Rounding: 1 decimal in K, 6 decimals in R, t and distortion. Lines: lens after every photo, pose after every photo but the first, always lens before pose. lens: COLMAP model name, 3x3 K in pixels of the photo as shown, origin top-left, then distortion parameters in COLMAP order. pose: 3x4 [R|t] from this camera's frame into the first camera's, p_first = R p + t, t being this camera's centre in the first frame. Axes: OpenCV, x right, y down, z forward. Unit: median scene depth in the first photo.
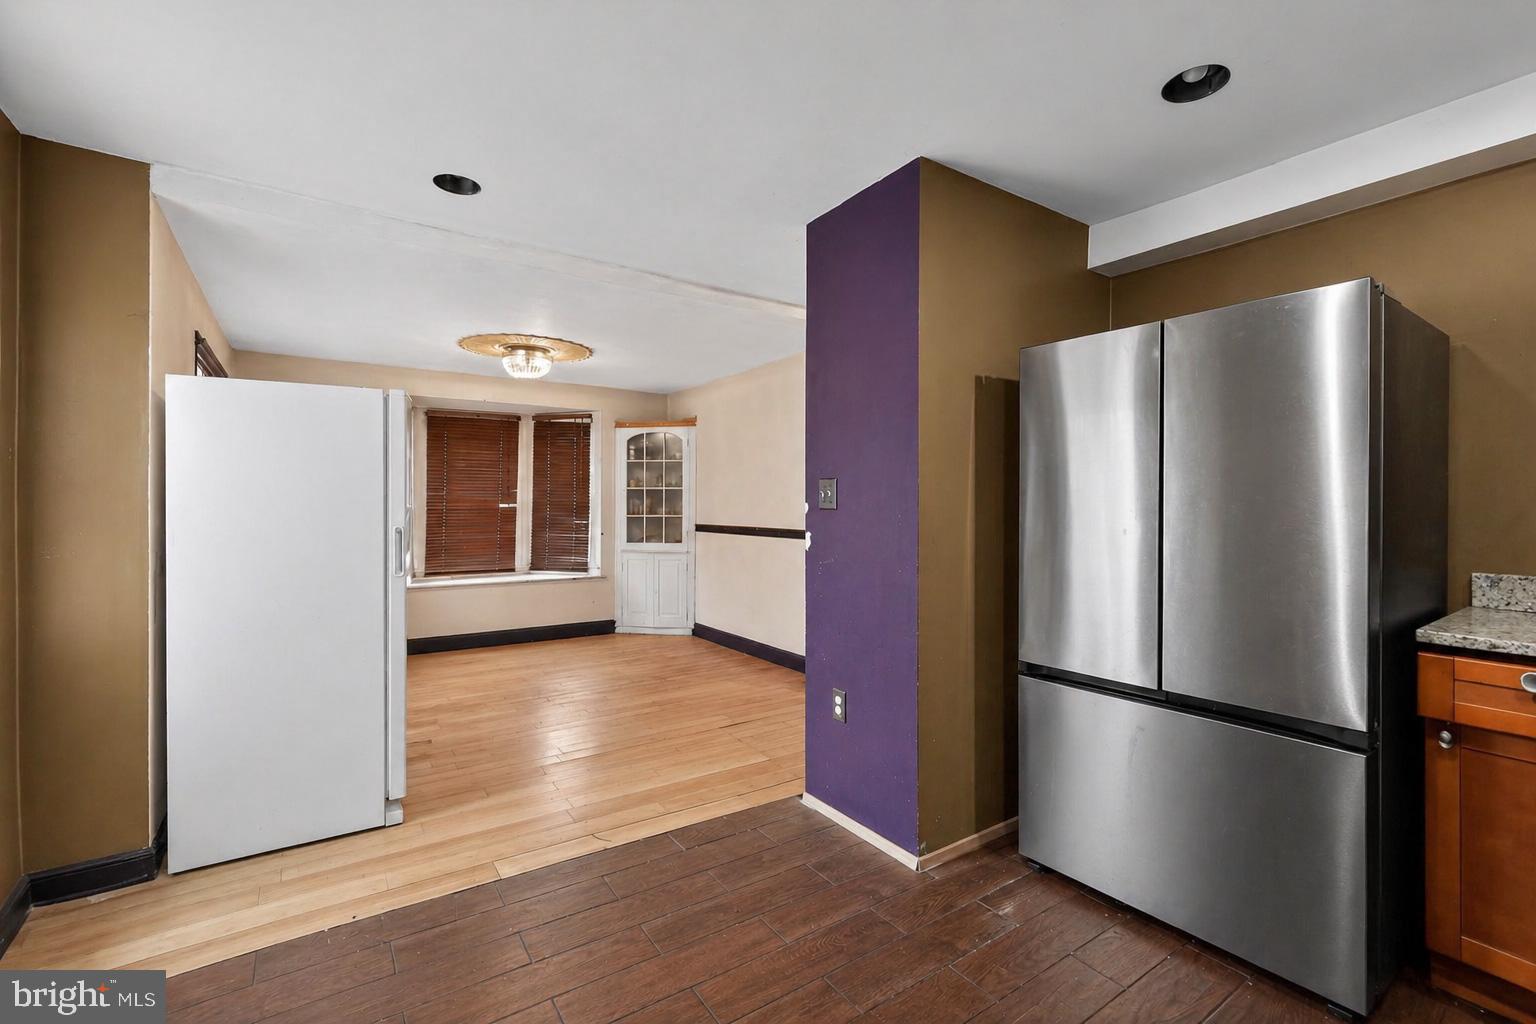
lens RADIAL K [[665.7, 0, 768.9], [0, 665.7, 505.2], [0, 0, 1]] dist [0.004373, -0.000318]
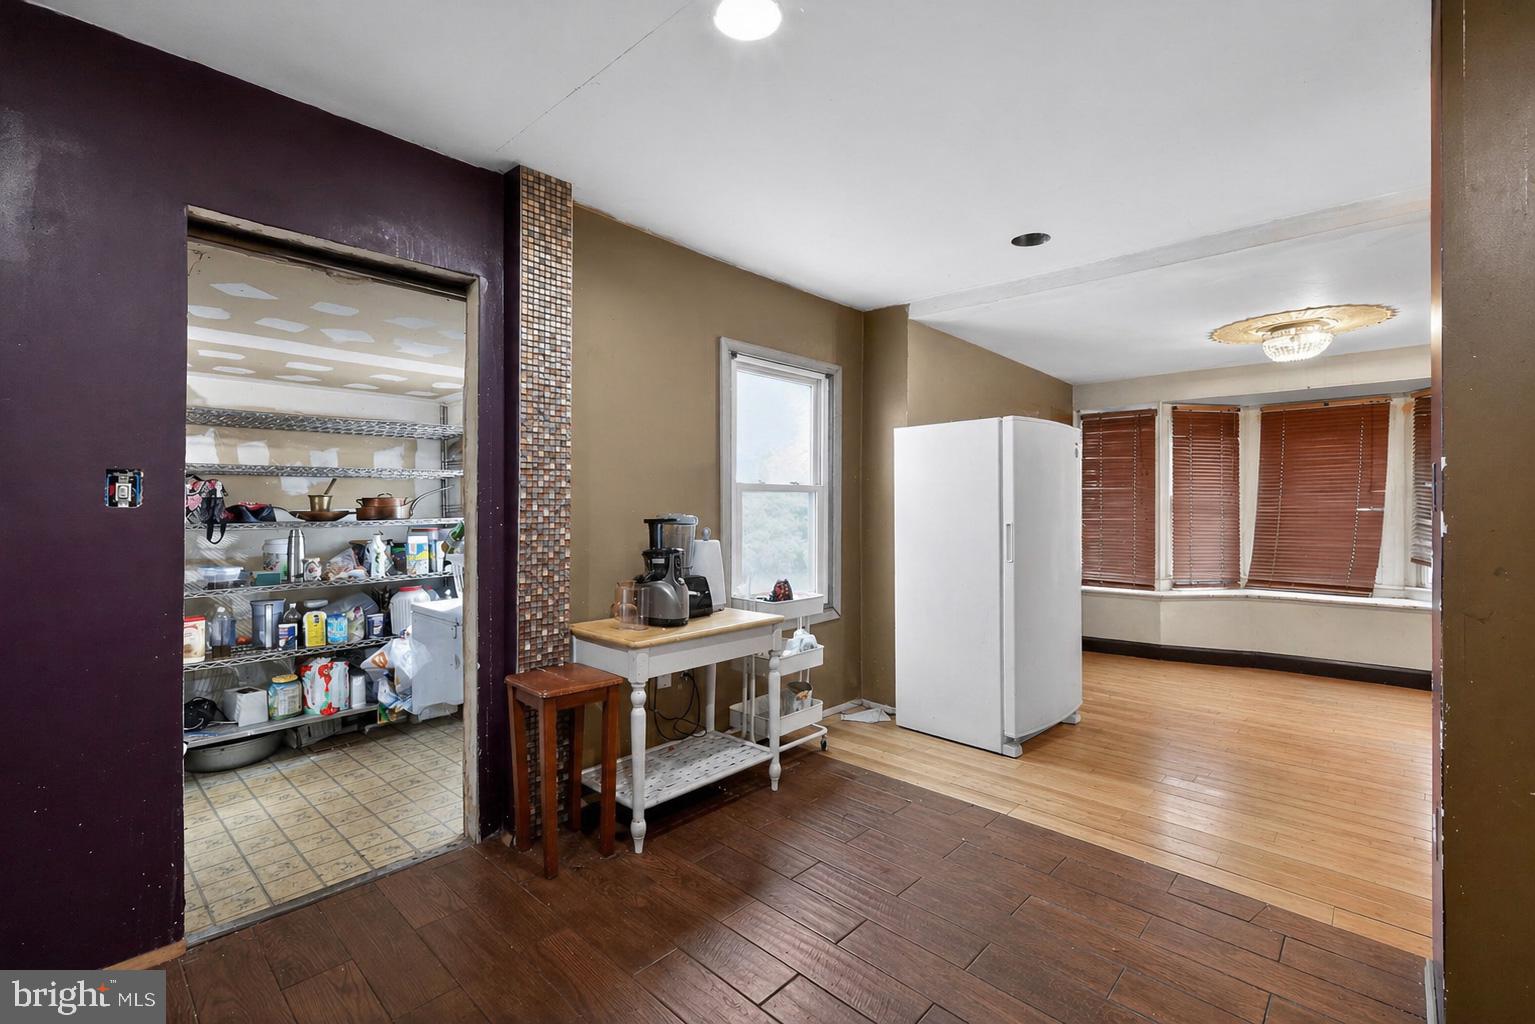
lens RADIAL K [[665.2, 0, 768.7], [0, 665.2, 506.5], [0, 0, 1]] dist [0.004373, -0.000318]
pose [[0.204625, 0.007773, -0.978810, 0.361442], [-0.008579, 0.999944, 0.006147, -0.002183], [0.978803, 0.007139, 0.204681, 0.176247]]
